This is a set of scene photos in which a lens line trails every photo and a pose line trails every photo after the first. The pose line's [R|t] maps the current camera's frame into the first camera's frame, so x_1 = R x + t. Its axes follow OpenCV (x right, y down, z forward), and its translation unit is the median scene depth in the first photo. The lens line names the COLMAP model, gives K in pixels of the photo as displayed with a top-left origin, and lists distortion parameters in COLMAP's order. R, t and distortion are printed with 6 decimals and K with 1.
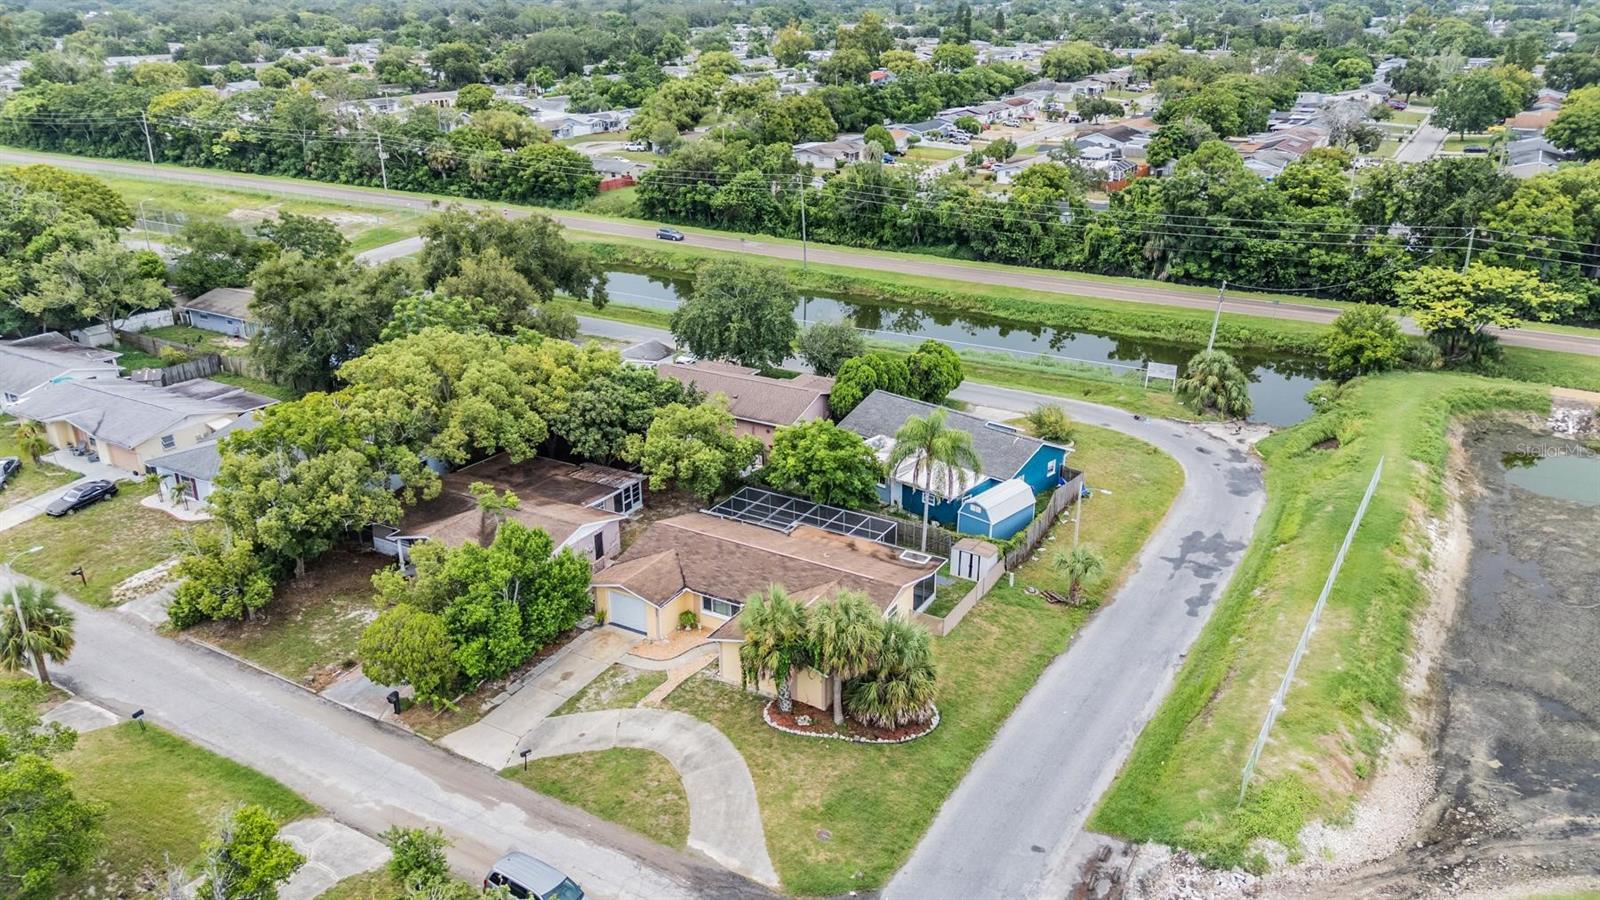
lens RADIAL K [[1164.0, 0, 800.0], [0, 1164.0, 450.0], [0, 0, 1]] dist [0.082523, -0.087016]
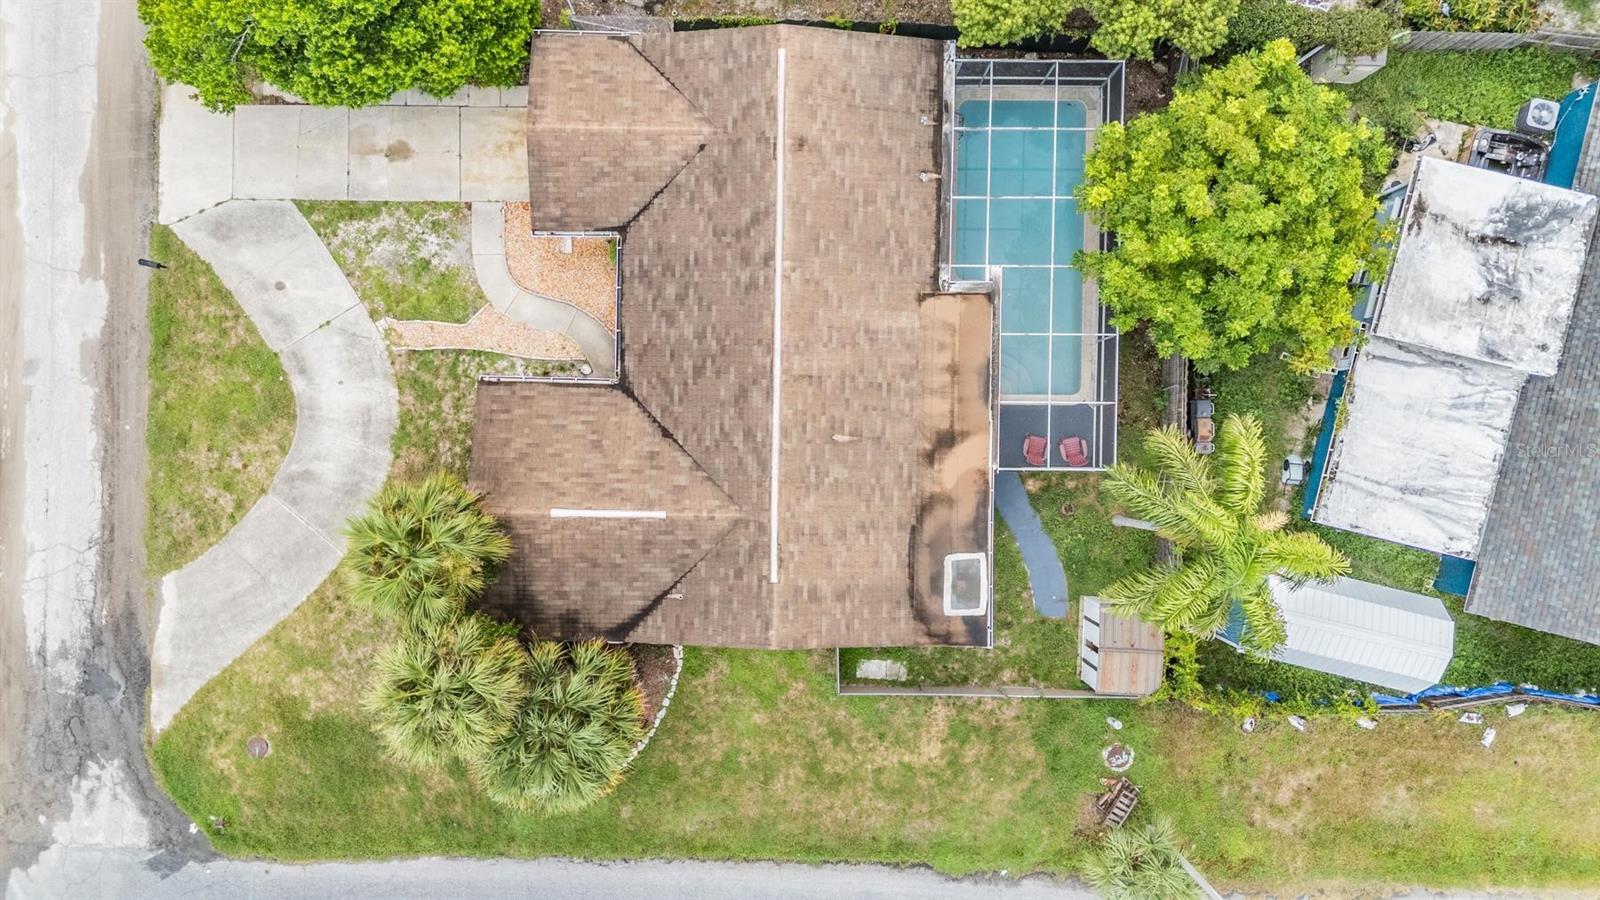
lens RADIAL K [[1164.0, 0, 800.0], [0, 1164.0, 450.0], [0, 0, 1]] dist [0.082523, -0.087016]
pose [[0.492847, 0.870095, 0.006059, 0.007850], [-0.323166, 0.176576, 0.929723, -0.168212], [0.807877, -0.460169, 0.368210, 0.398474]]
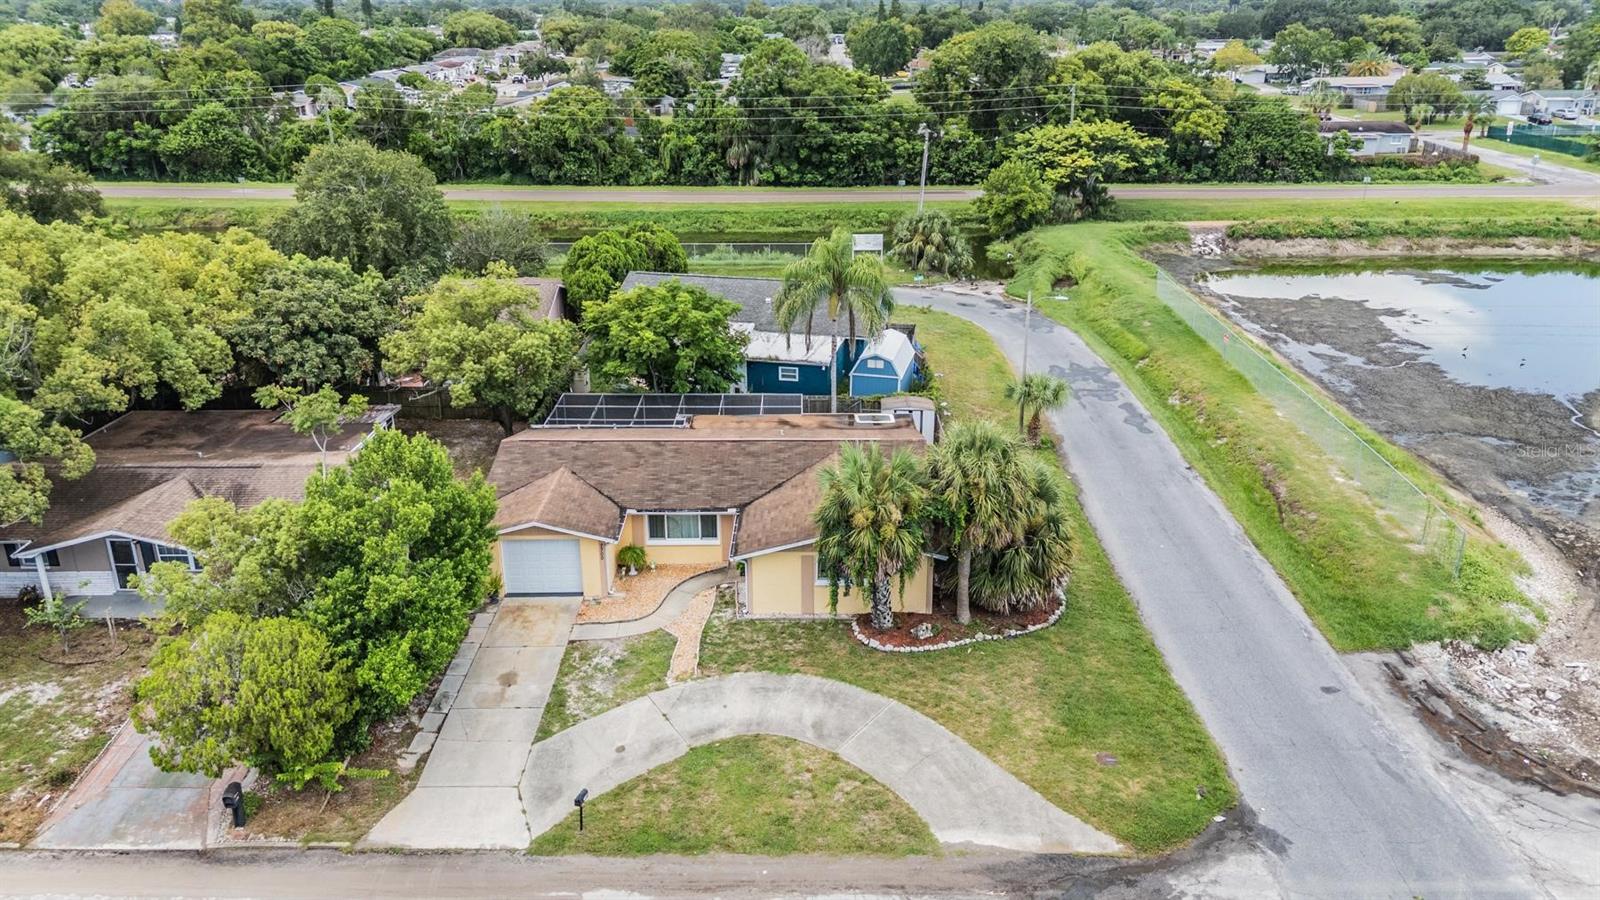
lens RADIAL K [[1164.0, 0, 800.0], [0, 1164.0, 450.0], [0, 0, 1]] dist [0.082523, -0.087016]
pose [[0.865799, -0.178153, 0.467605, -0.148721], [0.182156, 0.982570, 0.037075, 0.037846], [-0.466060, 0.053078, 0.883160, 0.180587]]
